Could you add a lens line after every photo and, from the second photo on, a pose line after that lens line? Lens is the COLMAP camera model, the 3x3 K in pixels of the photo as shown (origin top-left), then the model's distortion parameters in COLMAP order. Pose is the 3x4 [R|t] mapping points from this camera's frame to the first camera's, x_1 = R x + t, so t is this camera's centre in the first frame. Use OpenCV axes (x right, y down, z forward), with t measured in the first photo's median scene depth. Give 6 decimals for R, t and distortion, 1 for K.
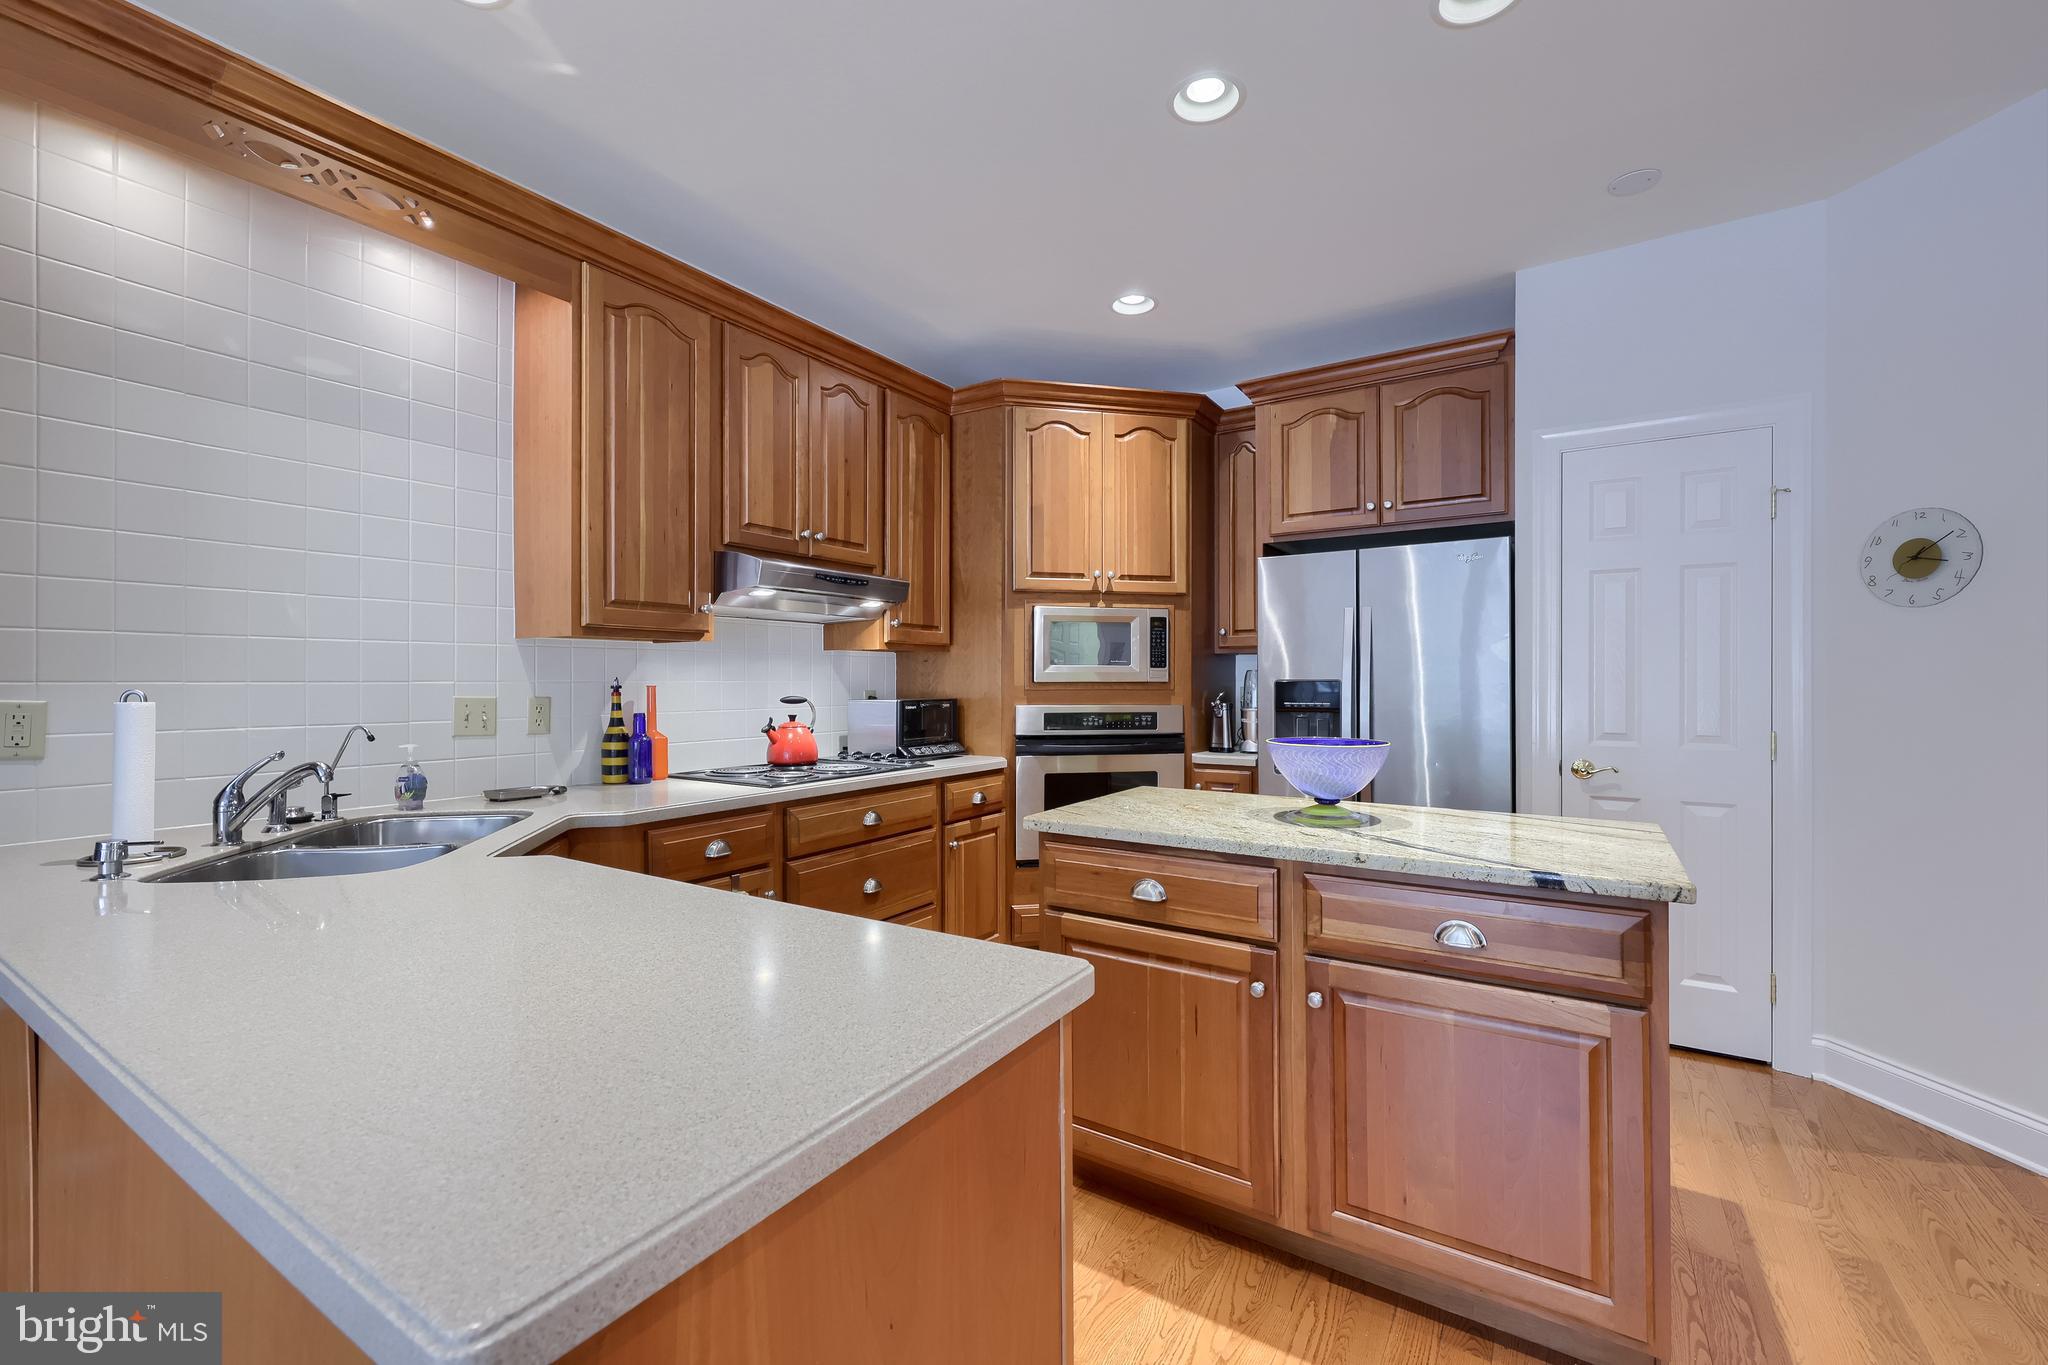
lens RADIAL K [[828.3, 0, 1014.2], [0, 828.3, 678.4], [0, 0, 1]] dist [0.002618, -0.001341]
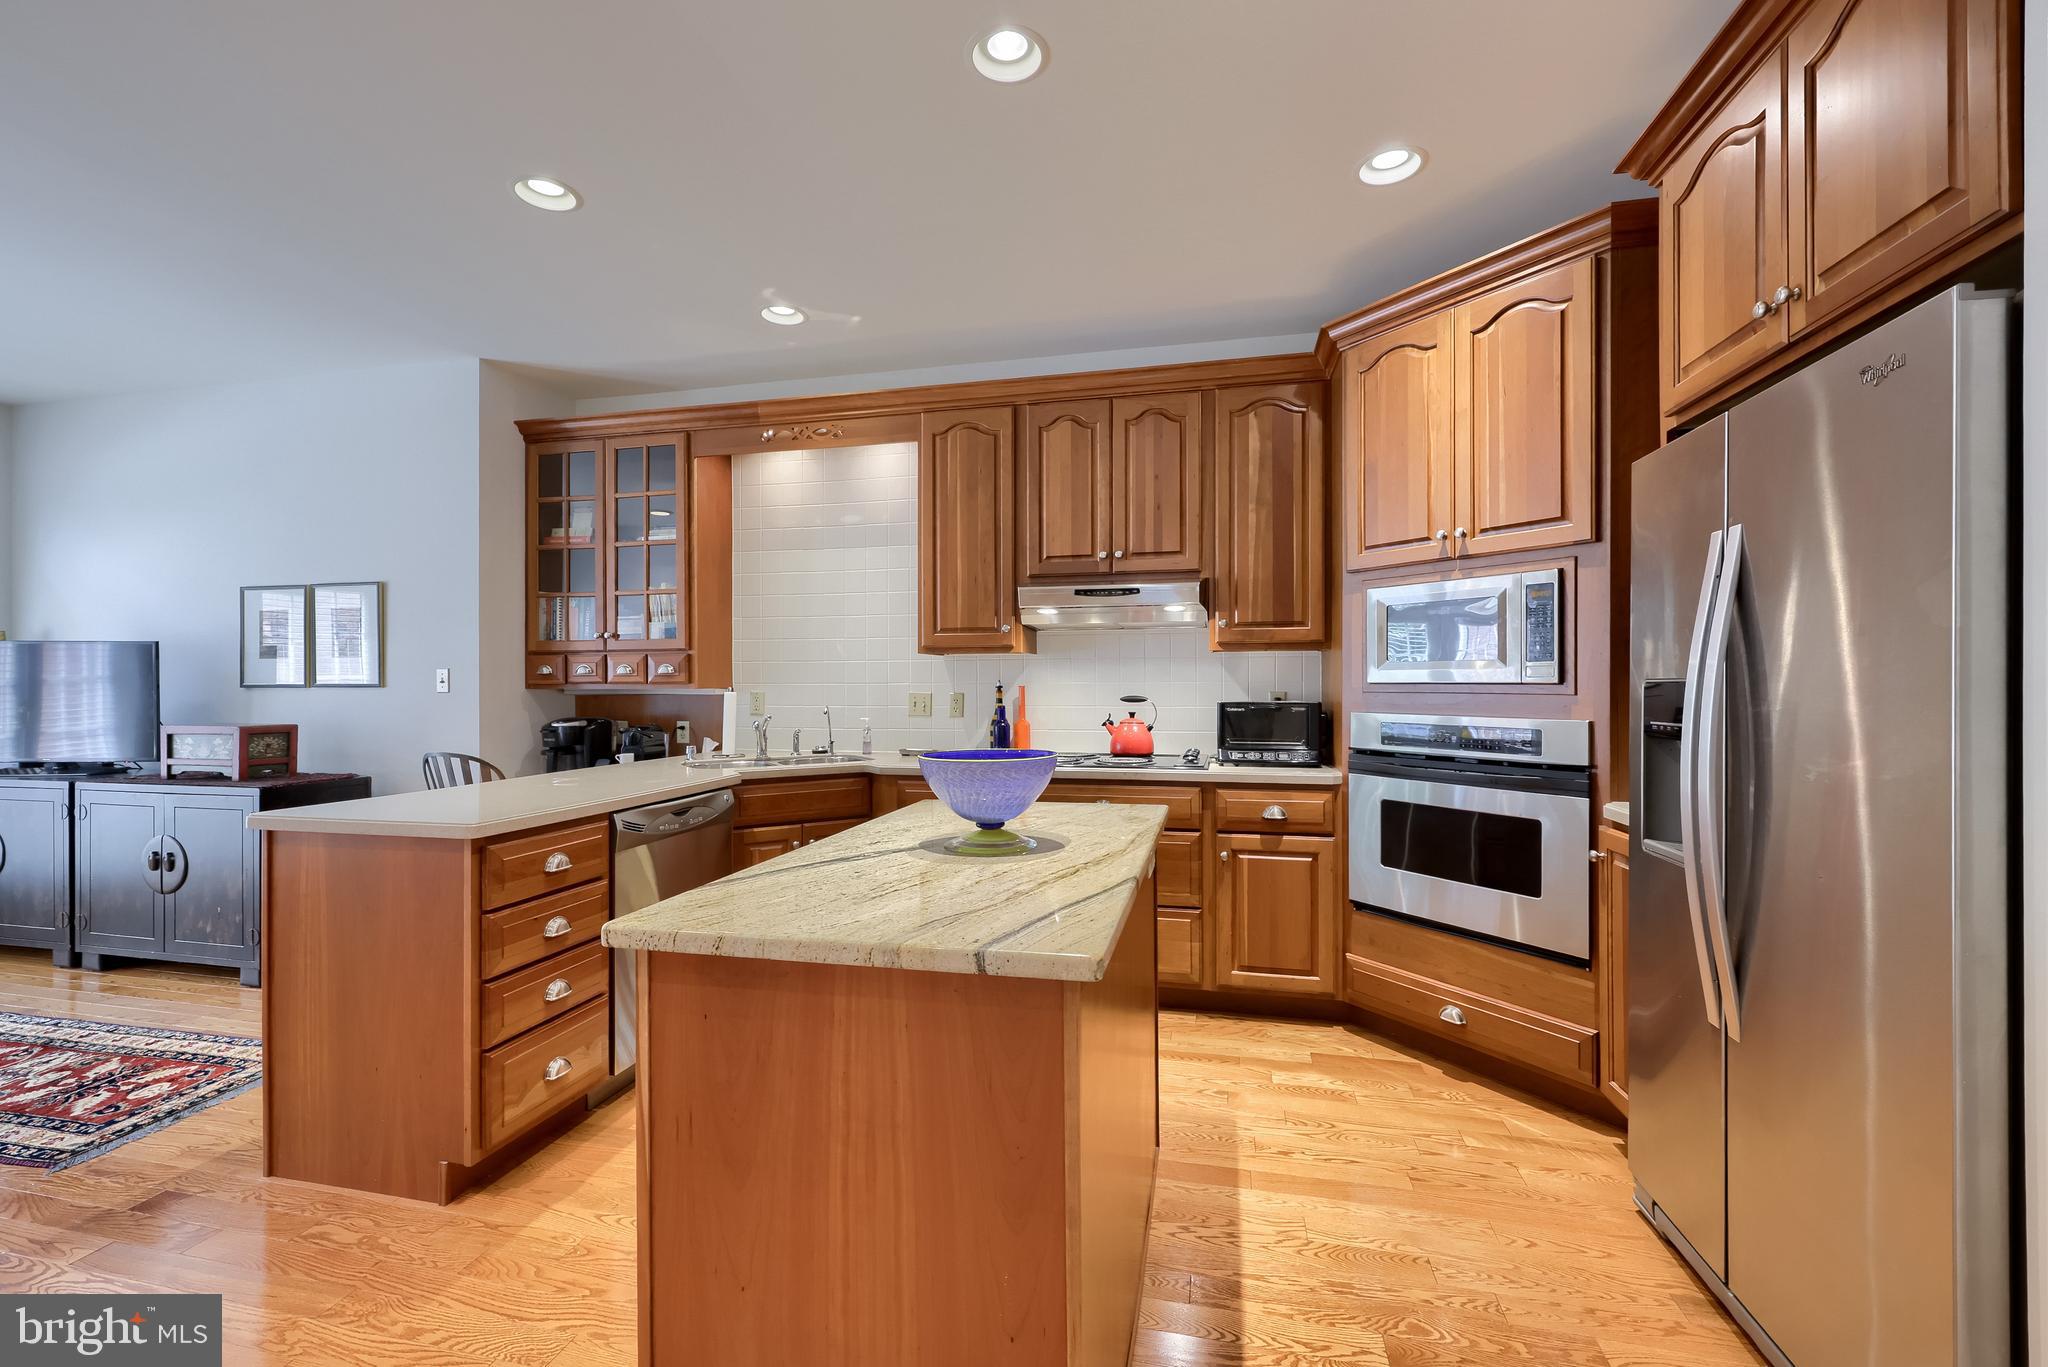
lens RADIAL K [[828.3, 0, 1022.9], [0, 828.3, 683.3], [0, 0, 1]] dist [0.002618, -0.001341]
pose [[0.364664, -0.000328, -0.931139, 0.758890], [0.005410, 0.999984, 0.001767, 0.001638], [0.931124, -0.005682, 0.364660, 0.462220]]
